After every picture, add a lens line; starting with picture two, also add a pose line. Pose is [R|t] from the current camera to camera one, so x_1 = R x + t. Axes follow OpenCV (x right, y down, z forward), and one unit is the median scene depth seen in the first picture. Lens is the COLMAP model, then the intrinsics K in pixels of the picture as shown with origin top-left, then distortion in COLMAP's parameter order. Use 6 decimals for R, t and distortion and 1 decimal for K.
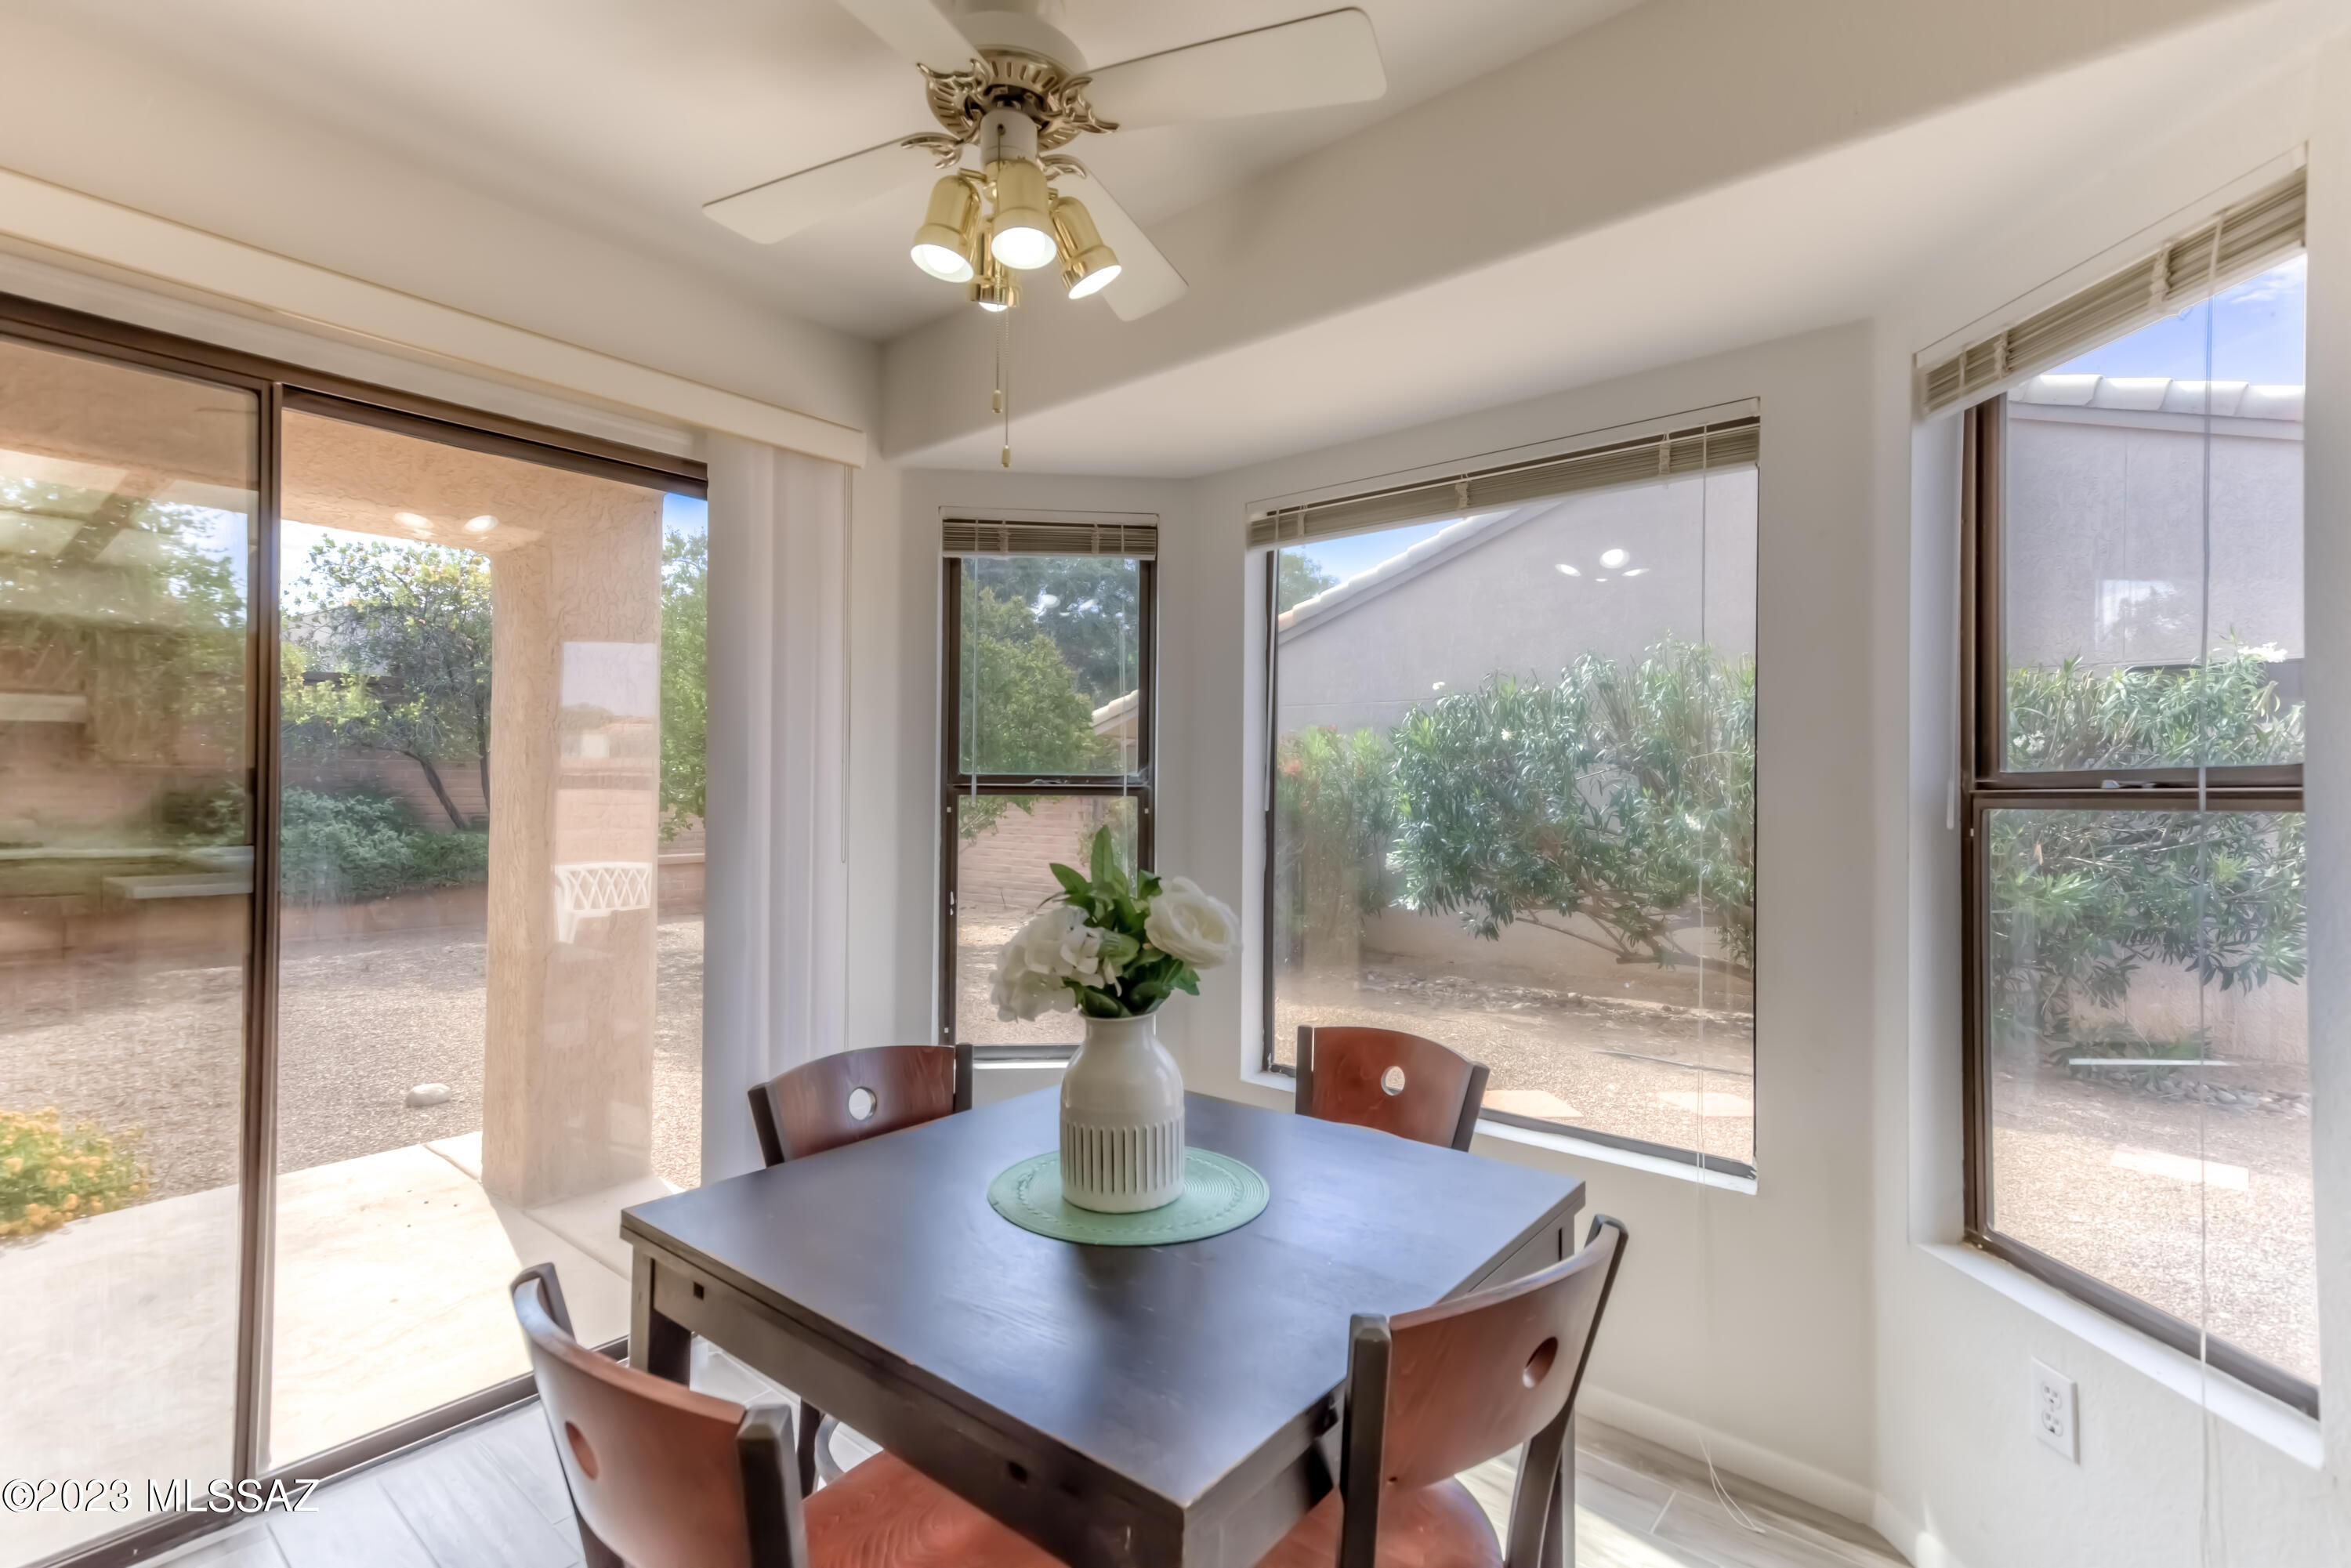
lens RADIAL K [[1084.6, 0, 1161.4], [0, 1084.6, 795.7], [0, 0, 1]] dist [0.020132, 0.001074]
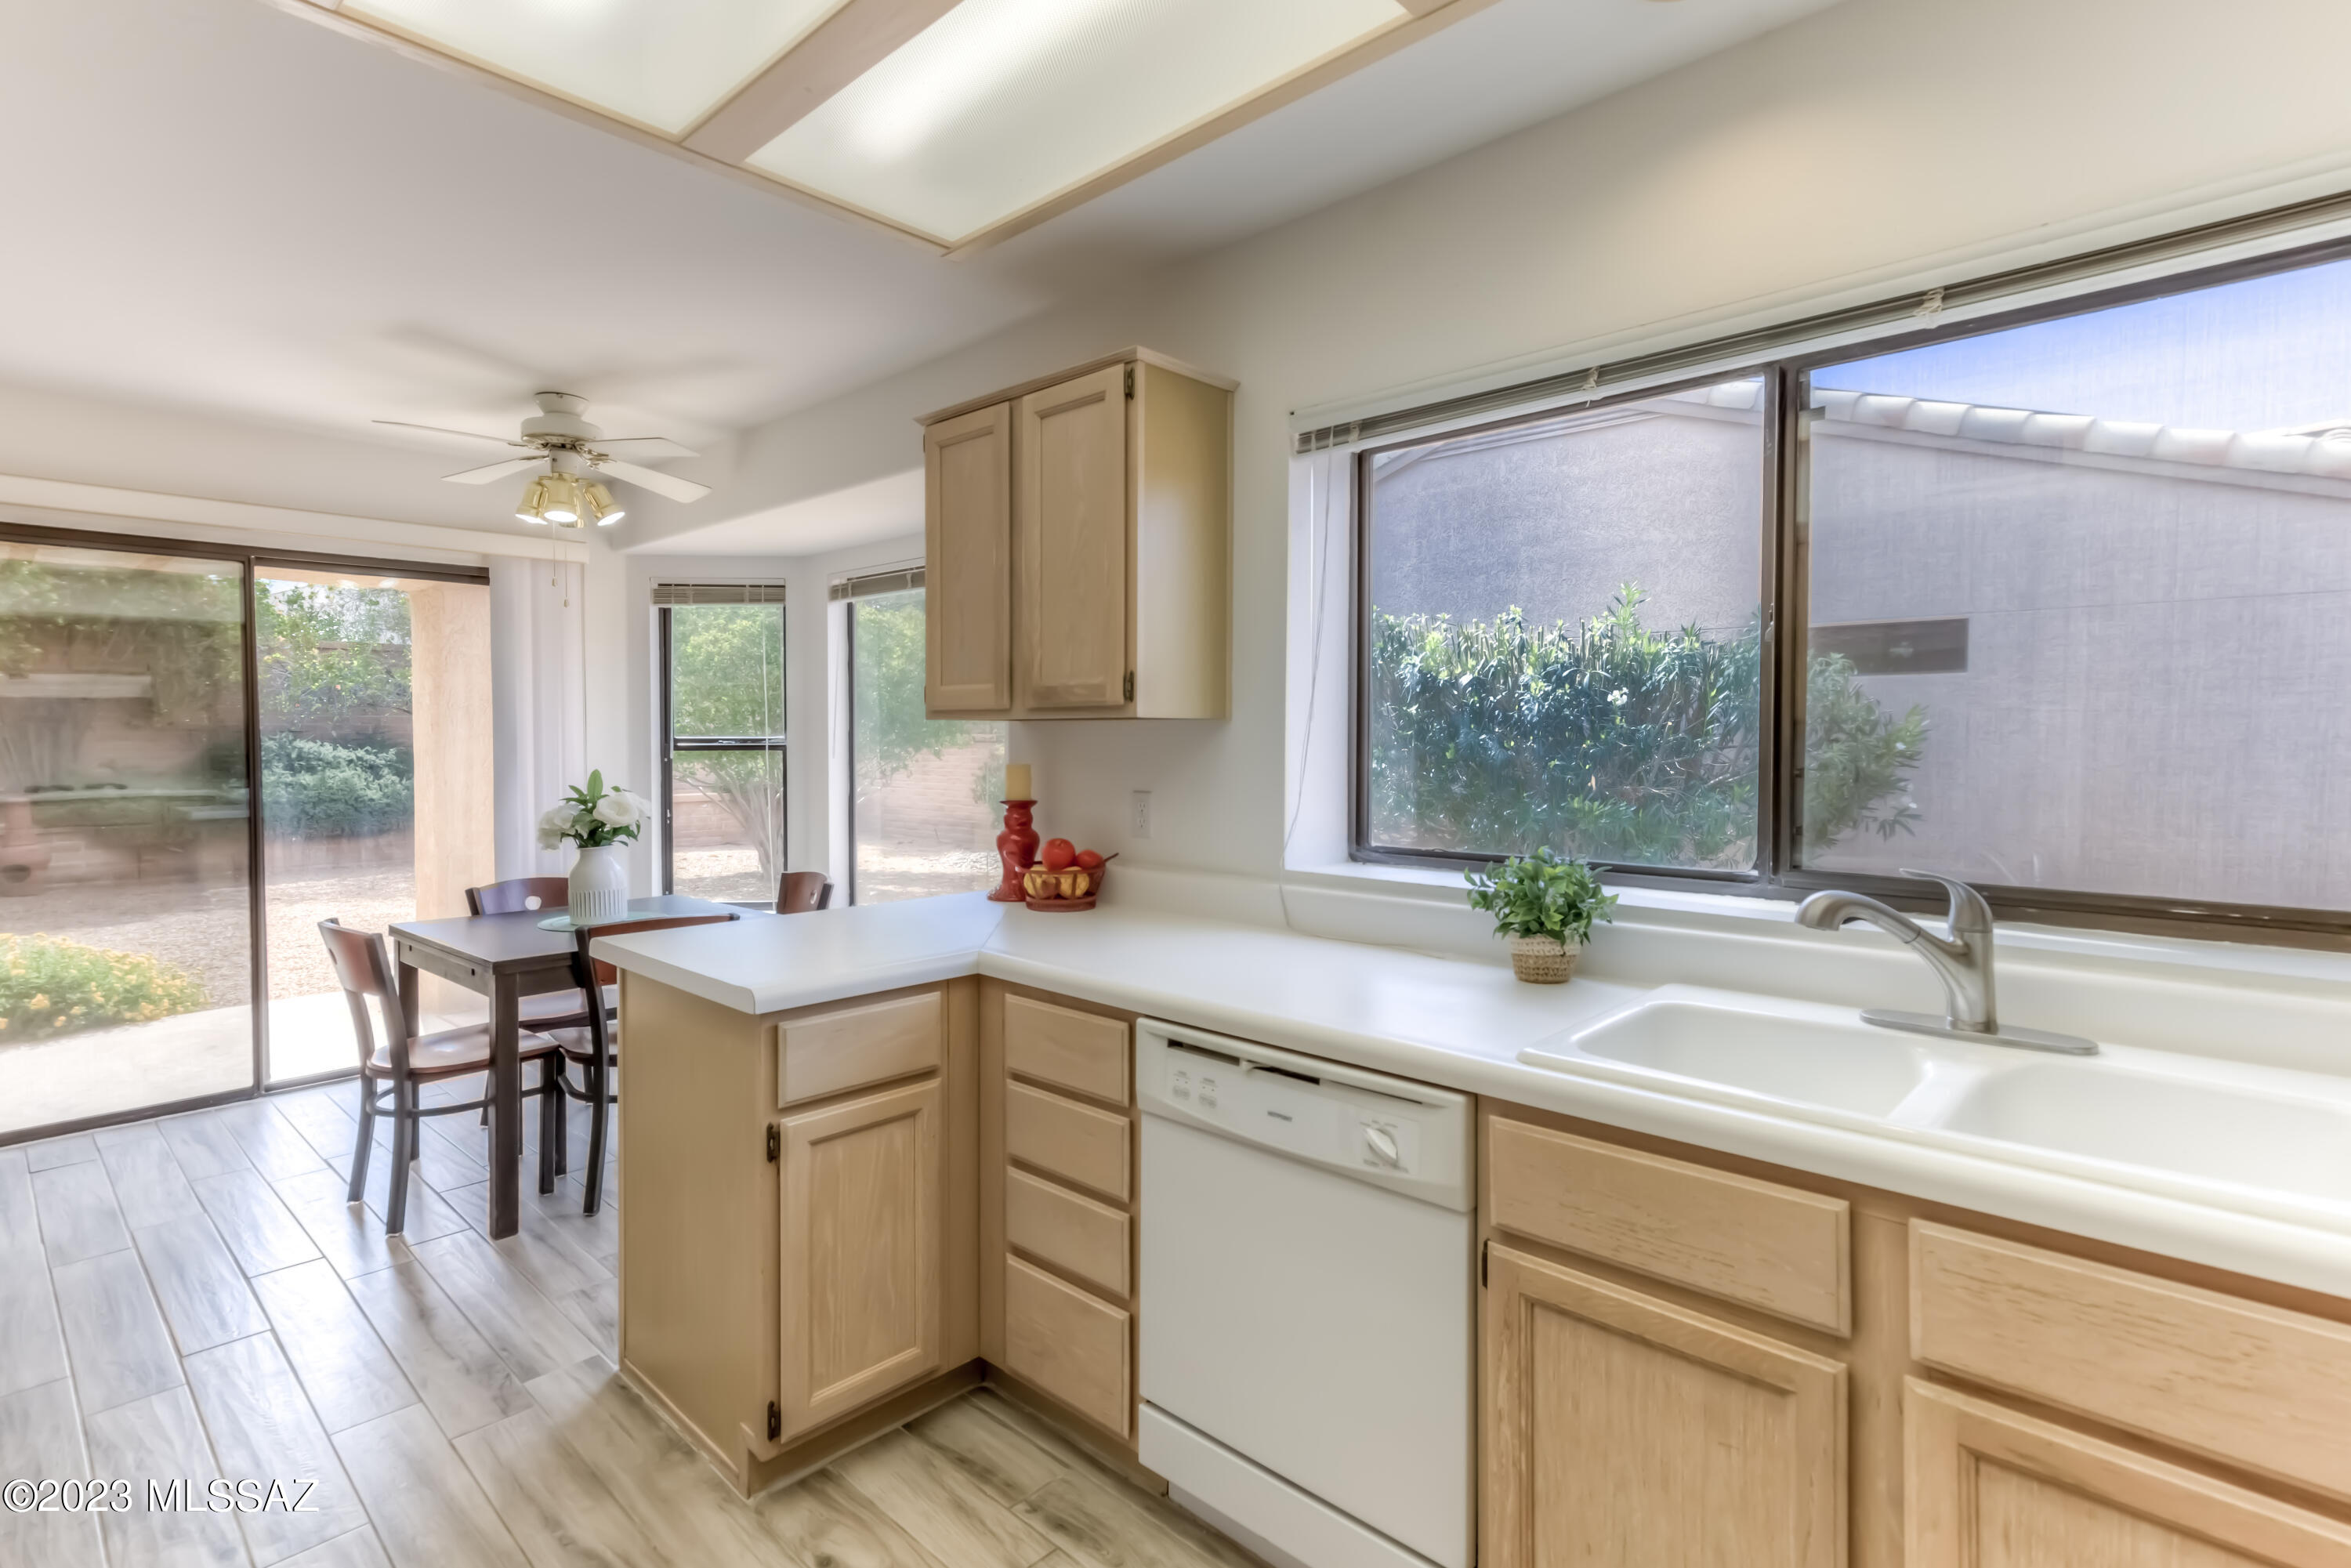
lens RADIAL K [[1135.9, 0, 1151.0], [0, 1135.9, 773.3], [0, 0, 1]] dist [0.021651, -0.000048]
pose [[0.998642, -0.006410, -0.051710, 0.526345], [0.008098, 0.999439, 0.032494, -0.013809], [0.051473, -0.032869, 0.998133, -0.577667]]
